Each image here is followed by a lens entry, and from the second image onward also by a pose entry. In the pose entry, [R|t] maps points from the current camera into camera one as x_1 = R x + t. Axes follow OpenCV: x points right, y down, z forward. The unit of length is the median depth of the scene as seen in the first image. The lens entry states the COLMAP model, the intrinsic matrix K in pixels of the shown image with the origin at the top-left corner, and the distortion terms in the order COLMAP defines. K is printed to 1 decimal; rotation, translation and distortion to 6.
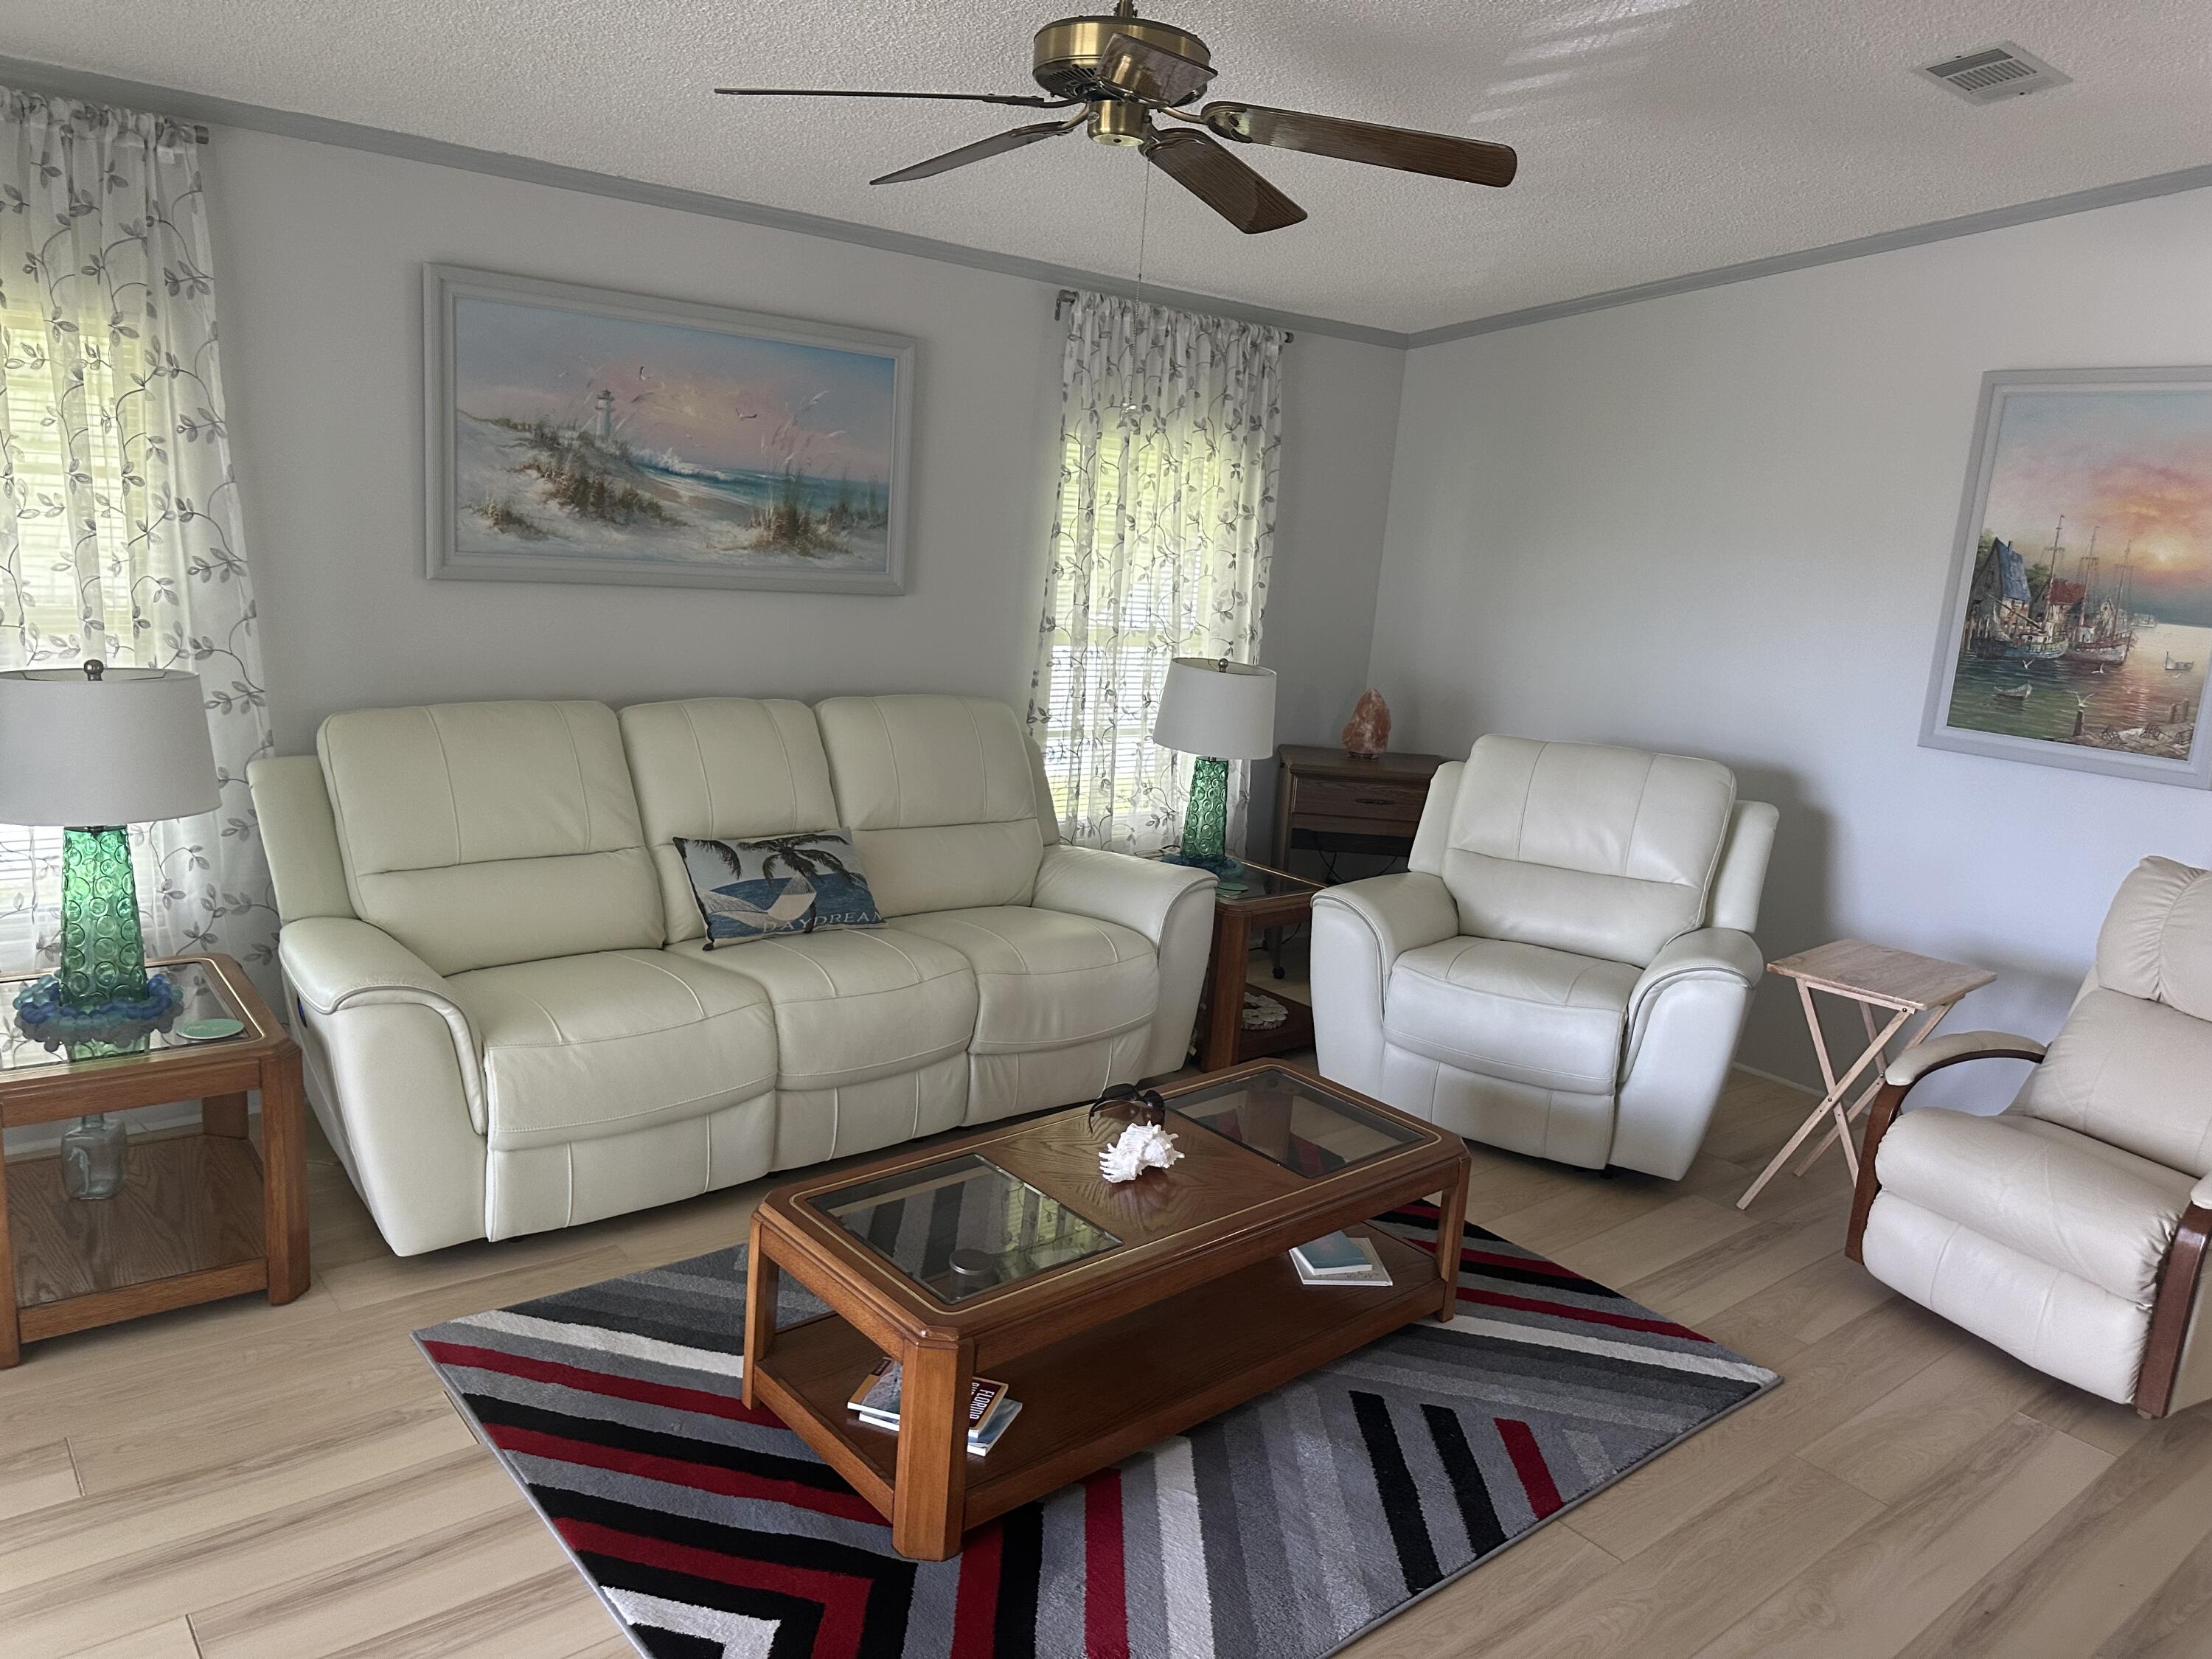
lens RADIAL K [[1561.5, 0, 1098.8], [0, 1561.5, 842.9], [0, 0, 1]] dist [0.012809, -0.032119]
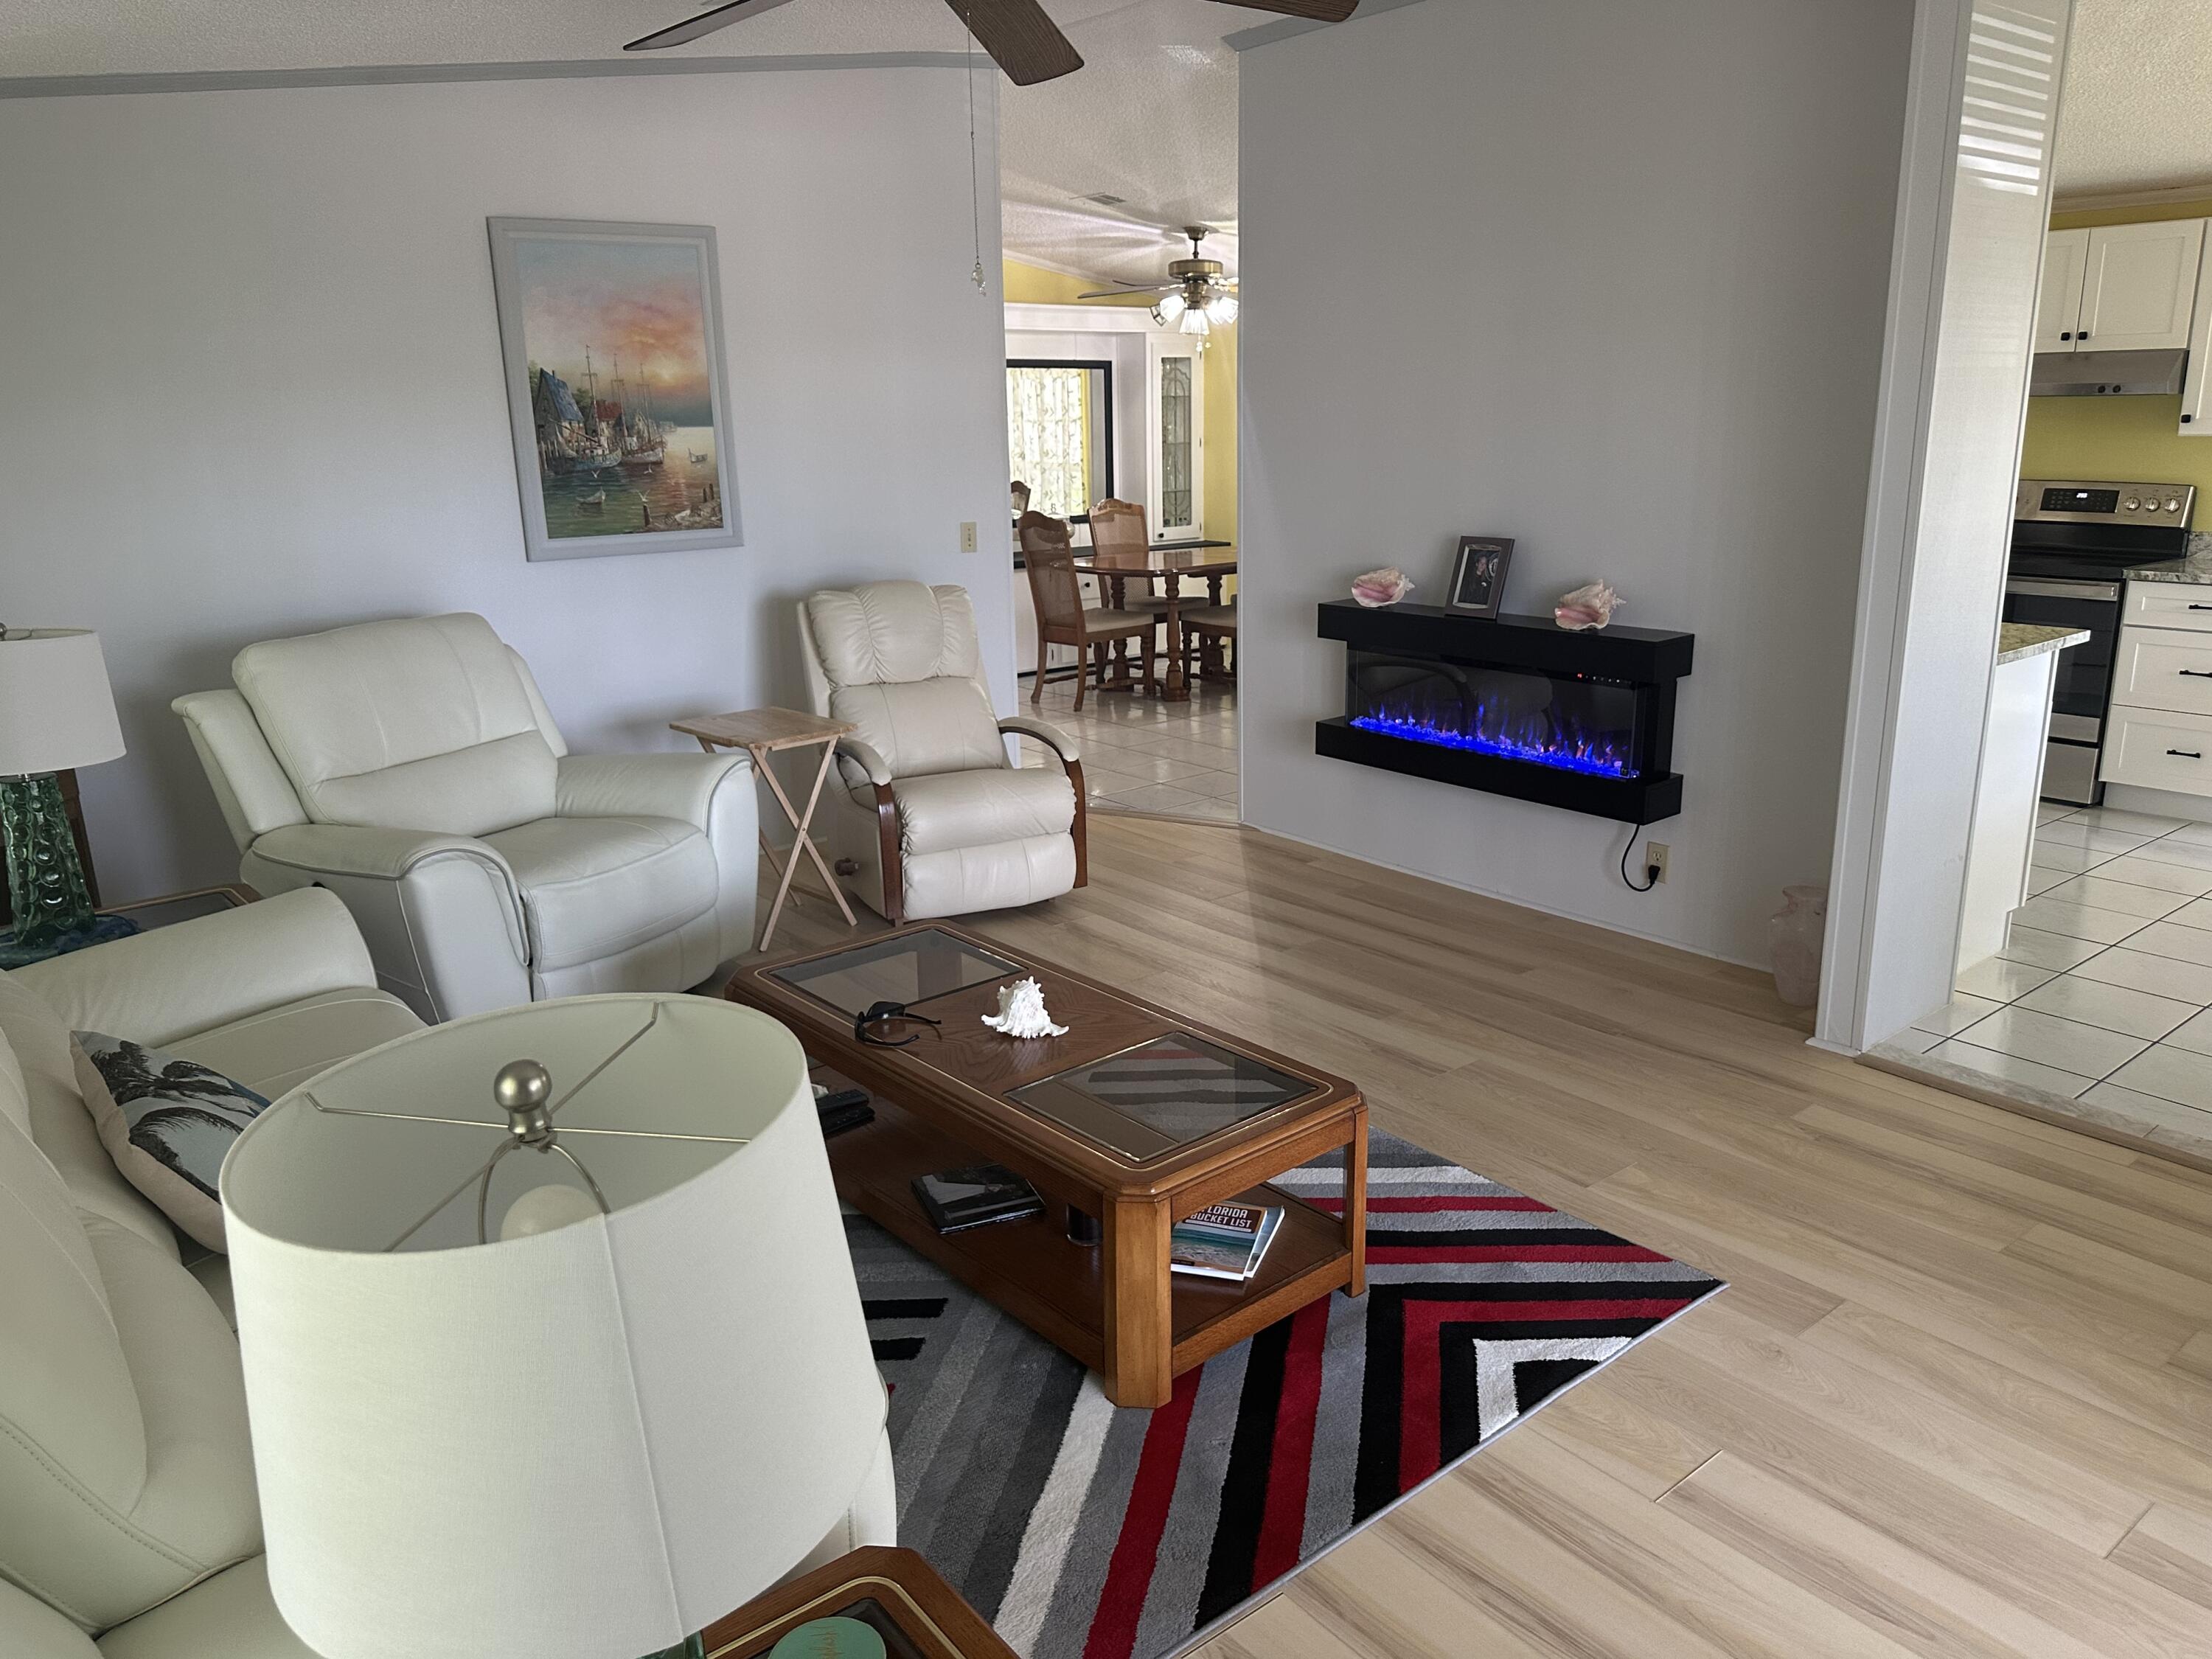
lens RADIAL K [[1561.5, 0, 1099.9], [0, 1561.5, 838.3], [0, 0, 1]] dist [0.012809, -0.032119]
pose [[0.033619, -0.322046, 0.946127, -0.638793], [0.239131, 0.921757, 0.305253, -0.135801], [-0.970405, 0.215986, 0.107999, 0.579587]]
